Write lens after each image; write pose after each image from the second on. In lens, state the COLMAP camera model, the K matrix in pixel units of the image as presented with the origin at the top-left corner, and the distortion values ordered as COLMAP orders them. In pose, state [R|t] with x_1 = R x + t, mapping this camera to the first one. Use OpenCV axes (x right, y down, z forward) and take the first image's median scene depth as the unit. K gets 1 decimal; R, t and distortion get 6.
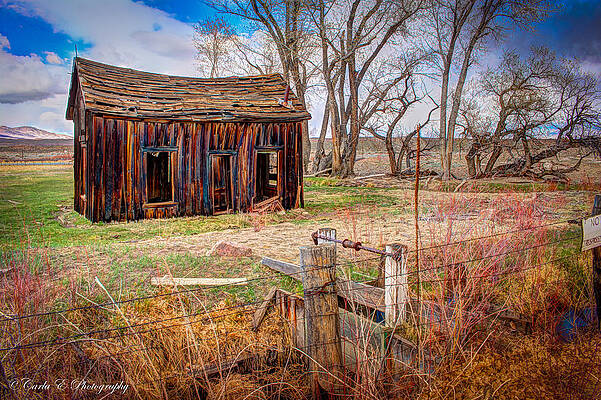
lens RADIAL K [[518.8, 0, 300.5], [0, 518.8, 200.0], [0, 0, 1]] dist [-0.144047, 0.002080]
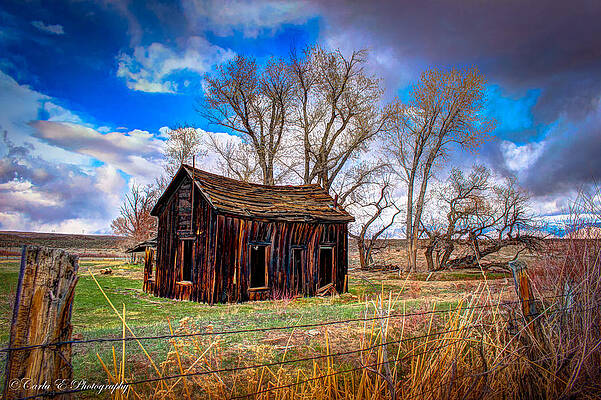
lens RADIAL K [[518.8, 0, 300.5], [0, 518.8, 200.0], [0, 0, 1]] dist [-0.144047, 0.002080]
pose [[0.972199, 0.032243, 0.231925, -0.421019], [0.012397, 0.981997, -0.188487, 0.030082], [-0.233827, 0.186122, 0.954297, -0.196084]]
